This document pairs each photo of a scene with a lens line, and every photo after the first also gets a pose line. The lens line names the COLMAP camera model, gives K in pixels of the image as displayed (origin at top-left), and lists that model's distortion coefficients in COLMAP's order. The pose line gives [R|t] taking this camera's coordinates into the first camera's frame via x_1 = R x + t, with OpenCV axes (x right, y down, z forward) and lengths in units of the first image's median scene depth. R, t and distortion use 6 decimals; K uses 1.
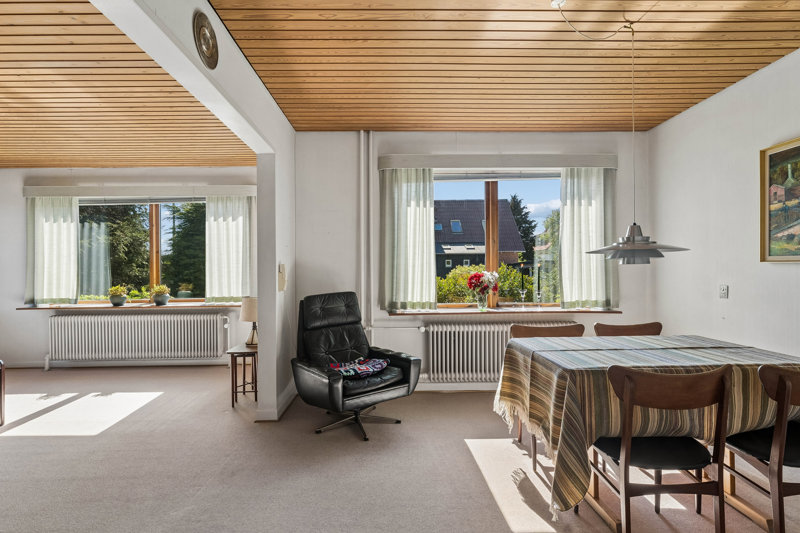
lens RADIAL K [[381.2, 0, 383.4], [0, 381.2, 268.6], [0, 0, 1]] dist [-0.000824, -0.001097]
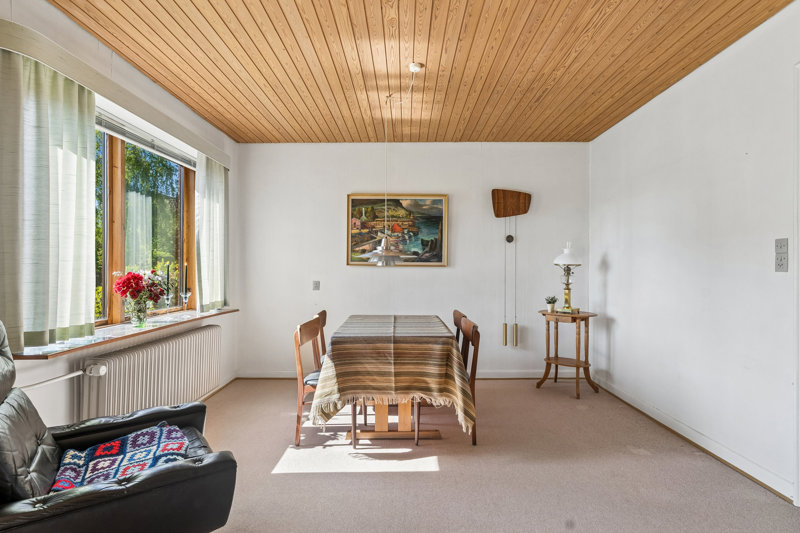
lens RADIAL K [[425.5, 0, 398.9], [0, 425.5, 270.4], [0, 0, 1]] dist [-0.002224, -0.000862]
pose [[0.005215, 0.002918, 0.999982, -0.776242], [-0.006154, 0.999977, -0.002886, 0.007576], [-0.999967, -0.006139, 0.005233, 0.786955]]
